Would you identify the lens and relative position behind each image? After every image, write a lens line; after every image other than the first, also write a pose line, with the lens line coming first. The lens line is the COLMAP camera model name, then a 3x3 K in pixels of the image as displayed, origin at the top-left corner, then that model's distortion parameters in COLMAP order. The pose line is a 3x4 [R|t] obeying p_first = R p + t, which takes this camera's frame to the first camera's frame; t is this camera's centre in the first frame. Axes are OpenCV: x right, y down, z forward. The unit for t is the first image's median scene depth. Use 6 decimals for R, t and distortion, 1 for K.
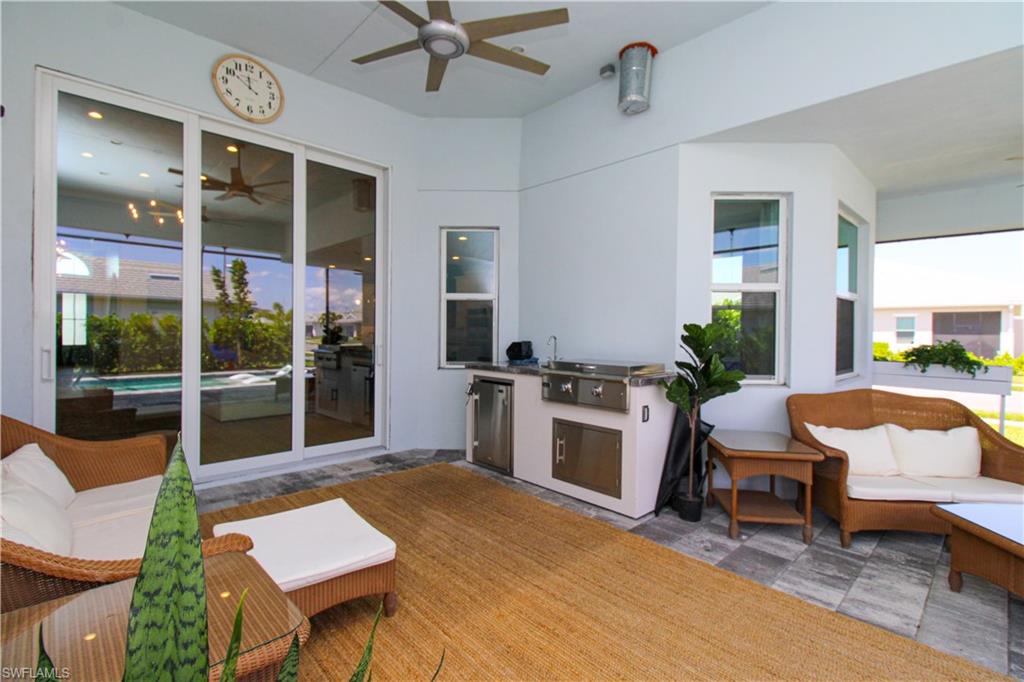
lens RADIAL K [[466.6, 0, 510.4], [0, 466.6, 340.2], [0, 0, 1]] dist [0.008015, -0.004699]
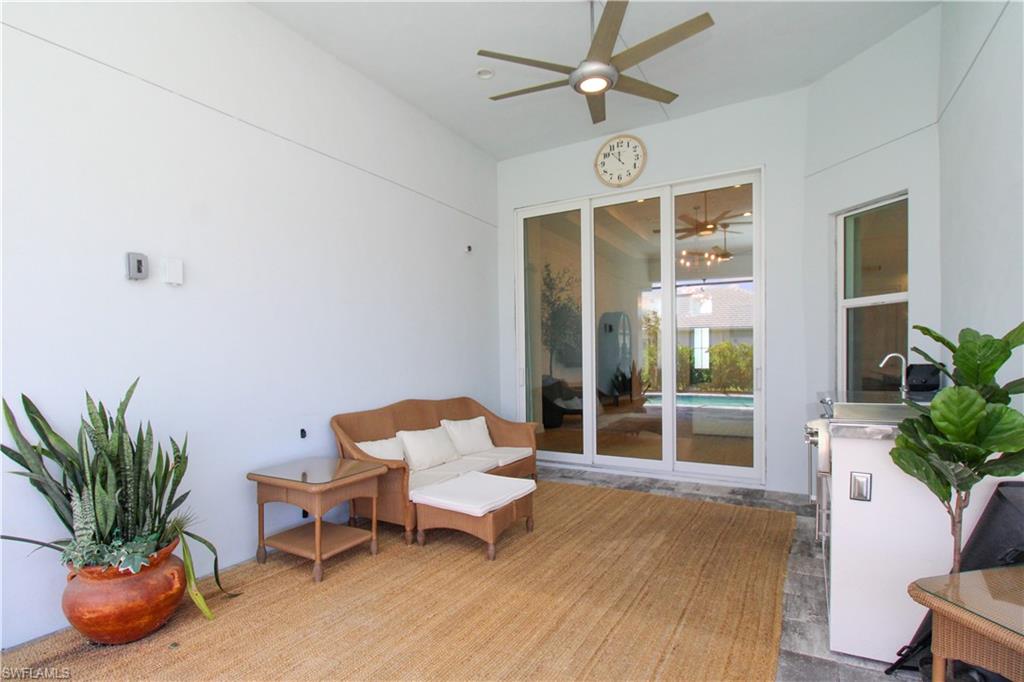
lens RADIAL K [[504.9, 0, 536.3], [0, 504.9, 374.2], [0, 0, 1]] dist [-0.004538, -0.003298]
pose [[0.305083, 0.016204, -0.952188, 0.659200], [-0.000862, 0.999860, 0.016739, 0.008834], [0.952325, -0.004286, 0.305054, 0.373935]]
